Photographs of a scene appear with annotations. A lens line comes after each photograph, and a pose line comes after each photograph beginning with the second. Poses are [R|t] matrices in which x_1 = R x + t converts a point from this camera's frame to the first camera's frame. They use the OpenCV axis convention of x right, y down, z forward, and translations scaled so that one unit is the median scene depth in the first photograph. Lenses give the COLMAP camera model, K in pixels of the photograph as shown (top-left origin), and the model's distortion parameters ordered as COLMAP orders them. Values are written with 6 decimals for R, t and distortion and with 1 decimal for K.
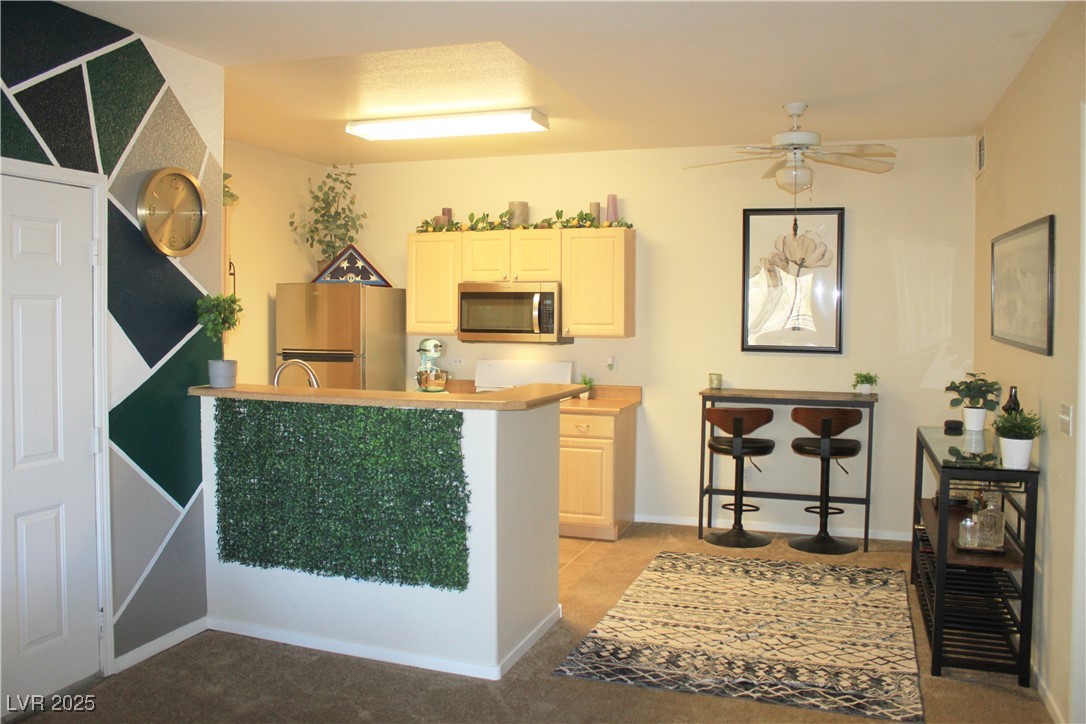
lens RADIAL K [[914.7, 0, 571.8], [0, 914.7, 335.1], [0, 0, 1]] dist [-0.160708, 0.166299]
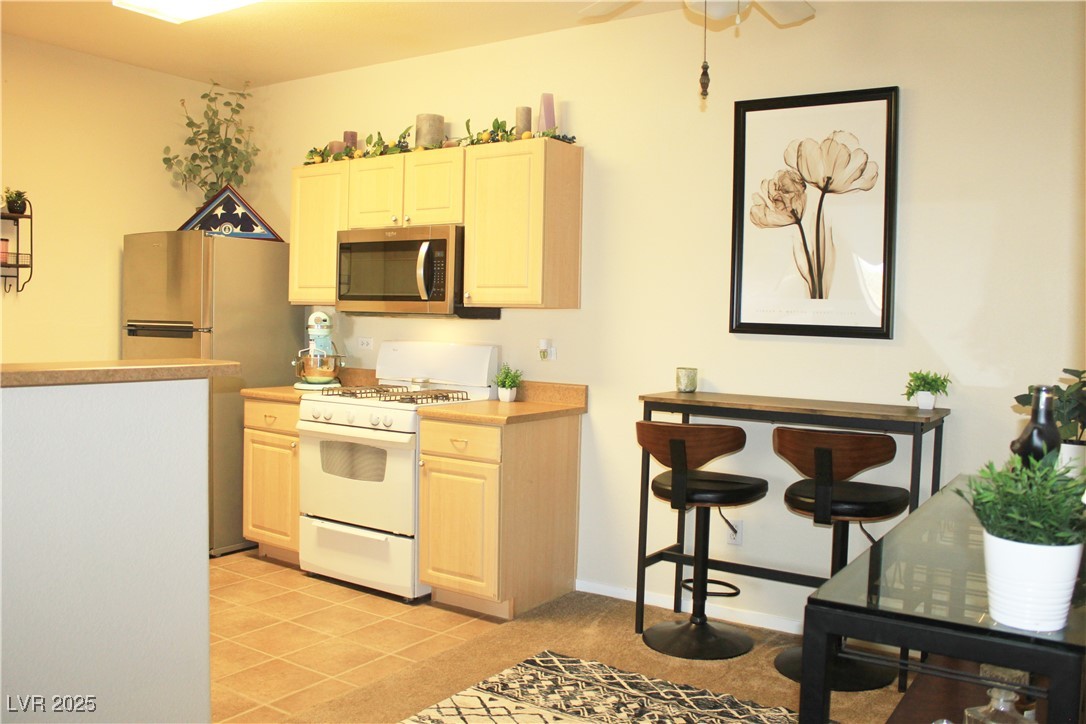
lens RADIAL K [[920.9, 0, 583.4], [0, 920.9, 350.3], [0, 0, 1]] dist [-0.154358, 0.110939]
pose [[0.965412, 0.022848, -0.259728, 0.262194], [-0.021812, 0.999738, 0.006867, 0.028719], [0.259817, -0.000964, 0.965657, 0.390313]]
